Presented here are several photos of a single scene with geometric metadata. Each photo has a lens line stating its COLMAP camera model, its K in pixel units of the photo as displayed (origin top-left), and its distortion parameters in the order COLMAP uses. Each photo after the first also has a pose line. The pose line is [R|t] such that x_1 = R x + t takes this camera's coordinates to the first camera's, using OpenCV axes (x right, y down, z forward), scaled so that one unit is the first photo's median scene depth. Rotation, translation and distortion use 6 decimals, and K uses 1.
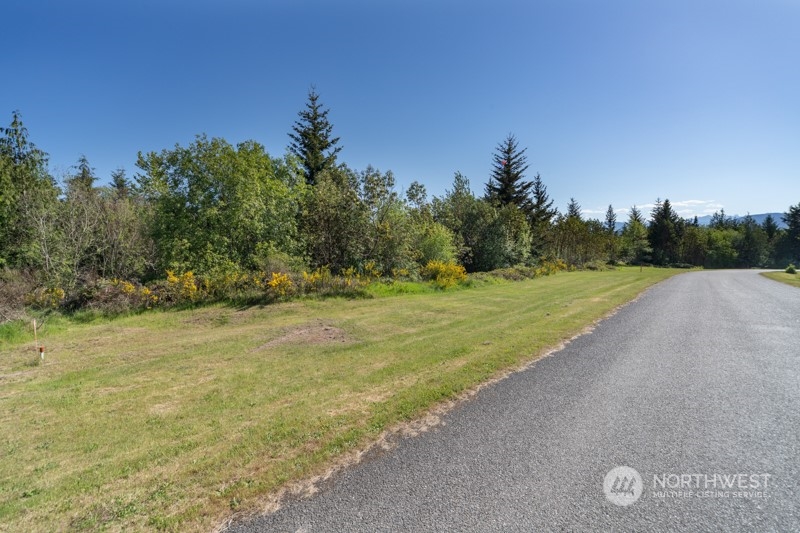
lens RADIAL K [[371.1, 0, 394.8], [0, 371.1, 265.7], [0, 0, 1]] dist [0.005679, 0.000969]
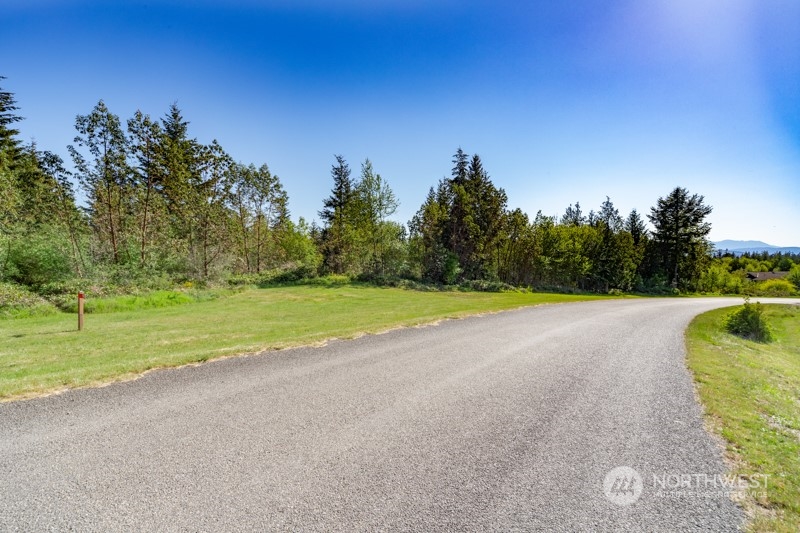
lens RADIAL K [[371.1, 0, 397.7], [0, 371.1, 271.7], [0, 0, 1]] dist [0.005679, 0.000969]
pose [[0.970770, 0.025588, 0.238643, 1.596676], [-0.022939, 0.999641, -0.013868, -0.025118], [-0.238912, 0.007989, 0.971008, 1.668753]]
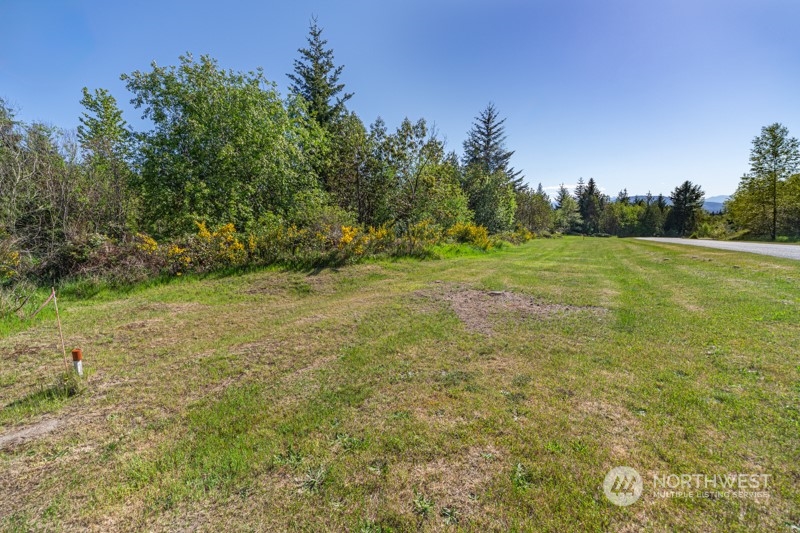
lens RADIAL K [[337.8, 0, 396.8], [0, 337.8, 268.1], [0, 0, 1]] dist [0.005016, 0.000626]
pose [[0.984373, -0.020793, 0.174862, -0.182567], [0.006020, 0.996397, 0.084593, 0.025299], [-0.175991, -0.082218, 0.980952, 0.155086]]
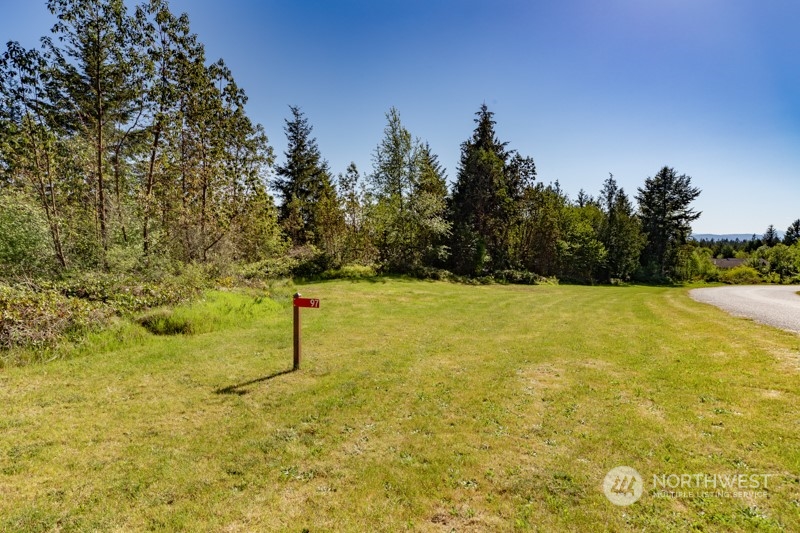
lens RADIAL K [[452.7, 0, 399.3], [0, 452.7, 261.3], [0, 0, 1]] dist [0.001883, -0.000038]
pose [[0.897999, 0.018190, 0.439620, 1.339752], [-0.010630, 0.999750, -0.019652, -0.016123], [-0.439868, 0.012974, 0.897969, 1.862831]]
